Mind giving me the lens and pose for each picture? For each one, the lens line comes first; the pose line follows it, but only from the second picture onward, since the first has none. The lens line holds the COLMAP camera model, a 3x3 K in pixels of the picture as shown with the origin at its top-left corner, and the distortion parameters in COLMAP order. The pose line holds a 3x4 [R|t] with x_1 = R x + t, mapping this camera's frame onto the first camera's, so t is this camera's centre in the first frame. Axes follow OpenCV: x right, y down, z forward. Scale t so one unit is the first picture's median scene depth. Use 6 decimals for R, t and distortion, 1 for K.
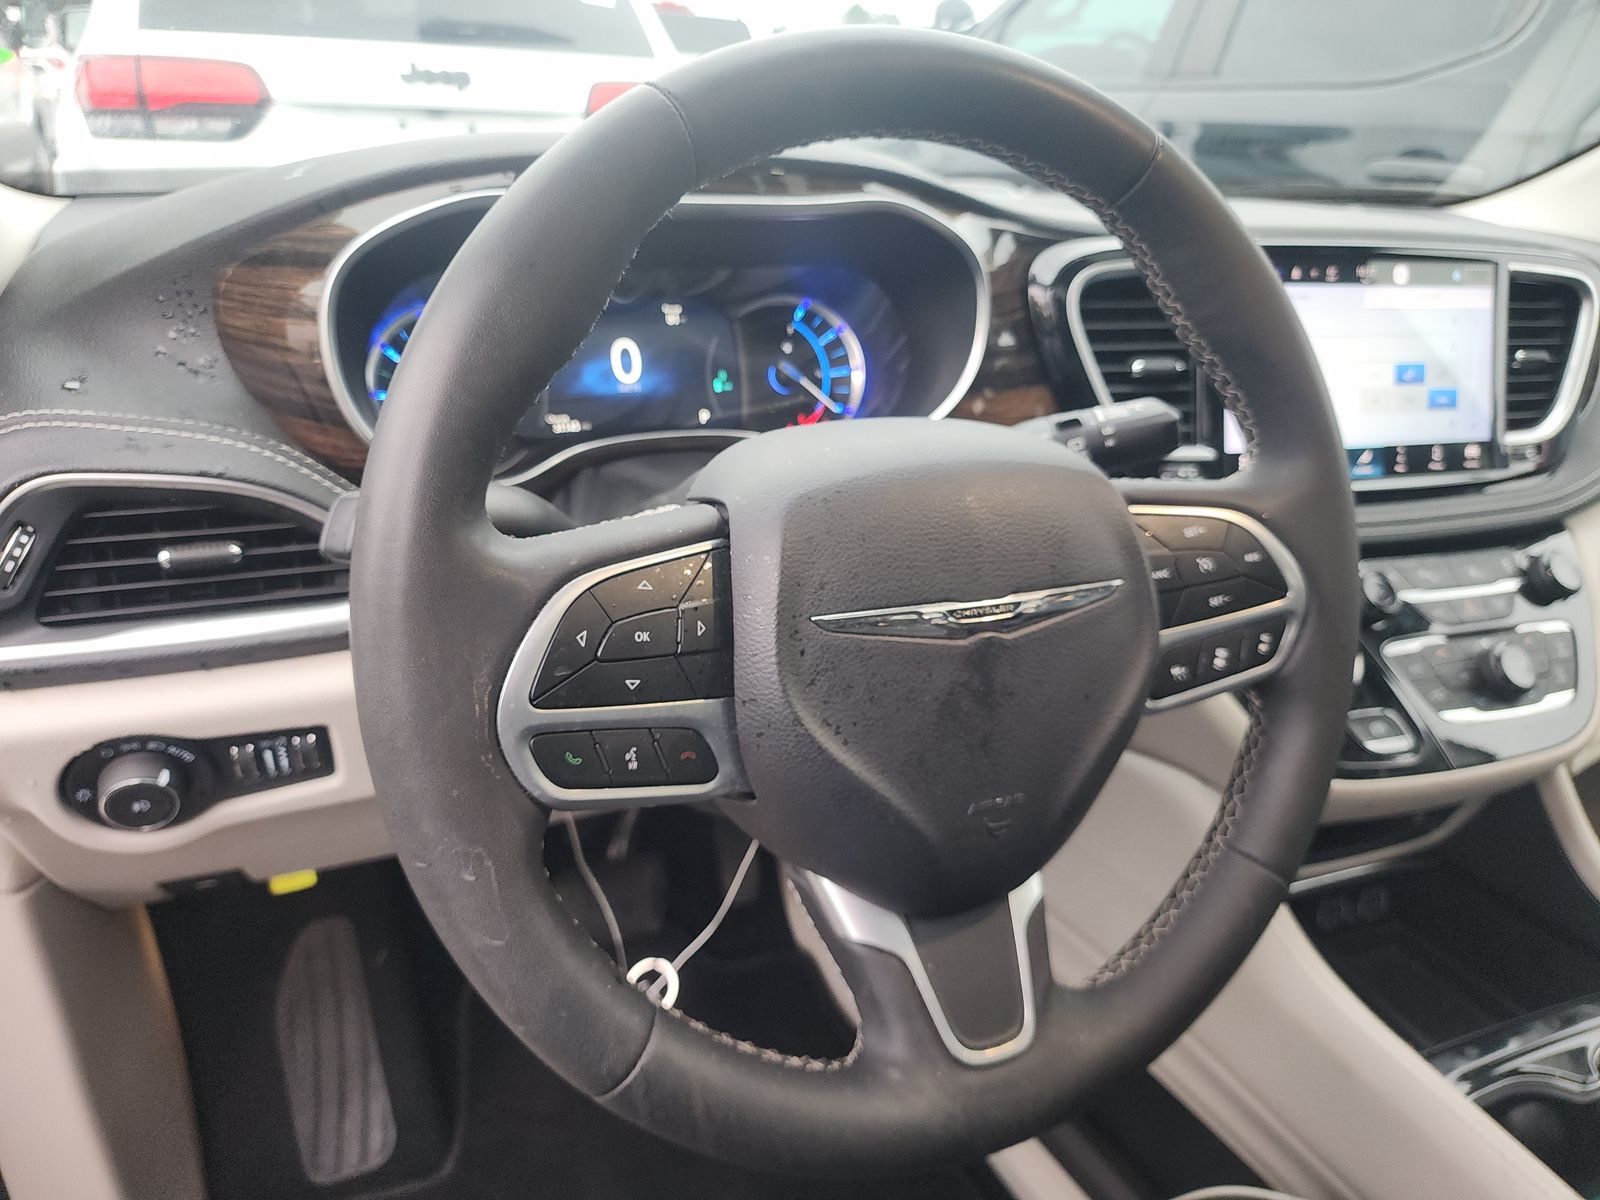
lens RADIAL K [[1068.3, 0, 800.0], [0, 1068.3, 600.0], [0, 0, 1]] dist [0.002491, -0.004906]
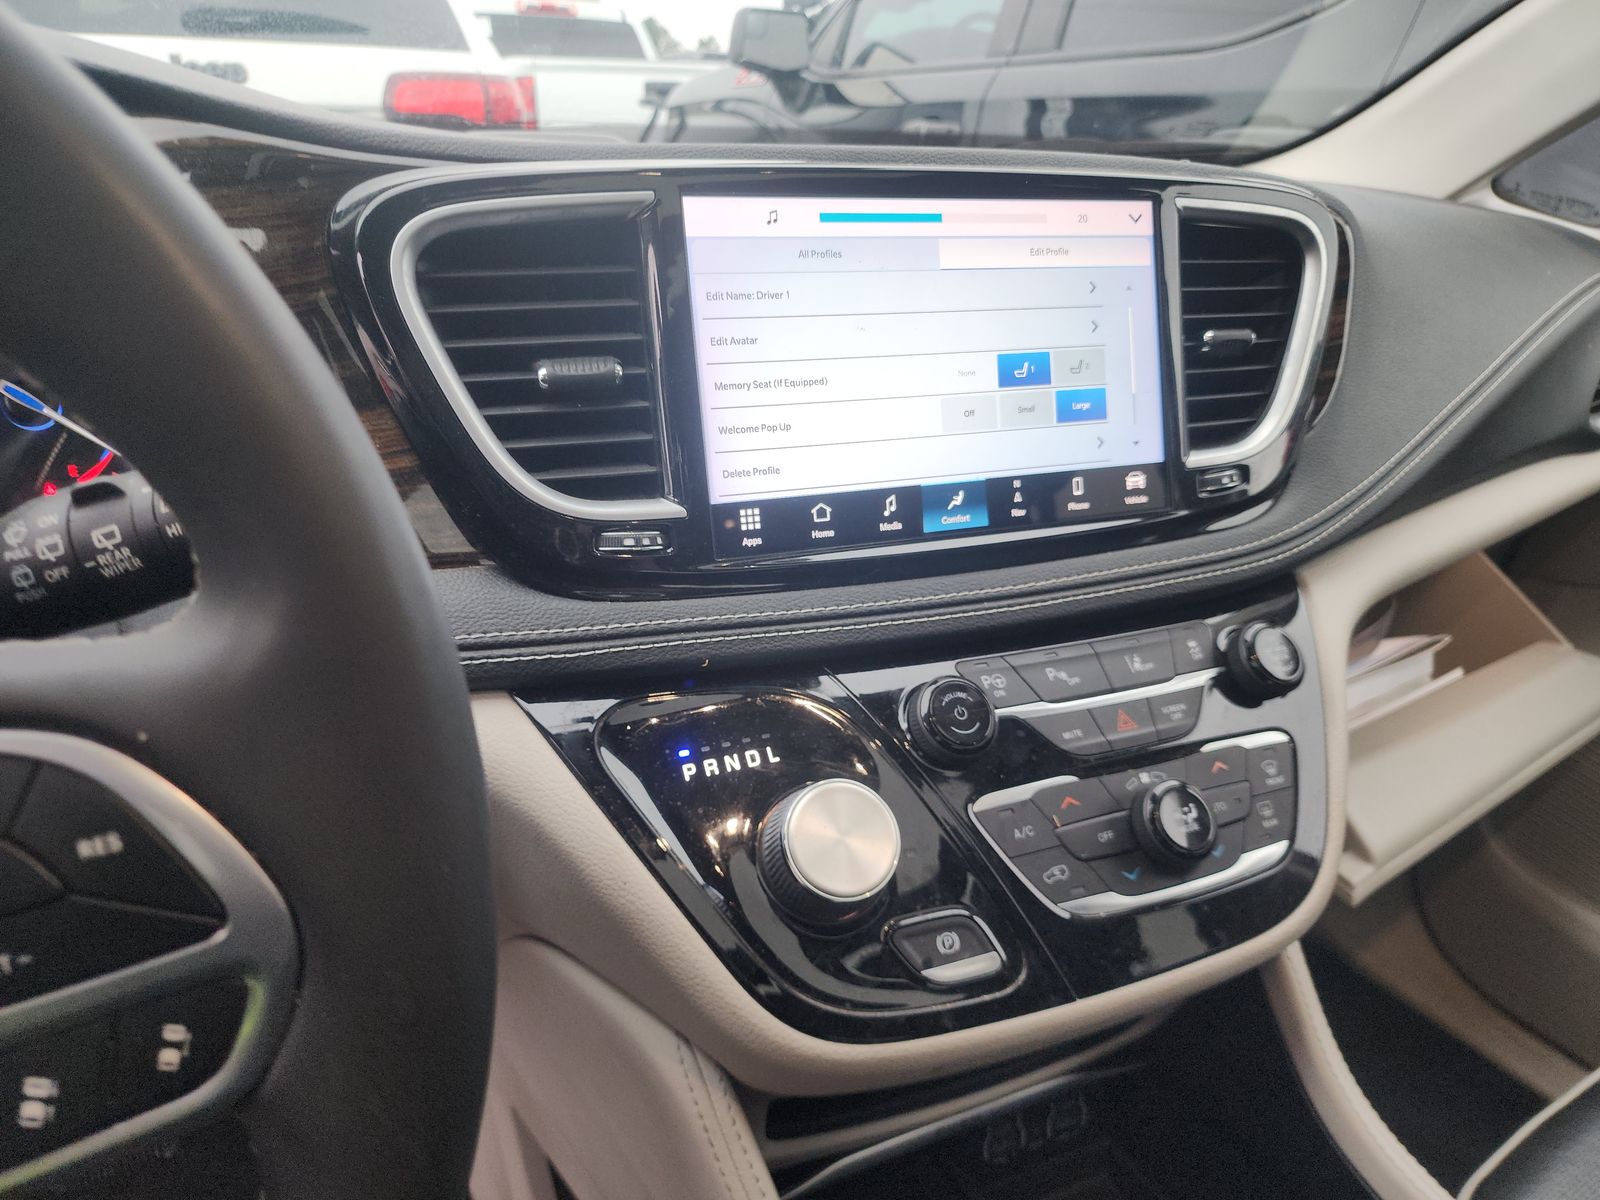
lens RADIAL K [[1068.3, 0, 800.0], [0, 1068.3, 600.0], [0, 0, 1]] dist [0.002491, -0.004906]
pose [[0.998268, -0.043209, 0.039916, 0.391545], [0.043553, 0.999021, -0.007785, -0.068732], [-0.039541, 0.009510, 0.999173, 0.341243]]
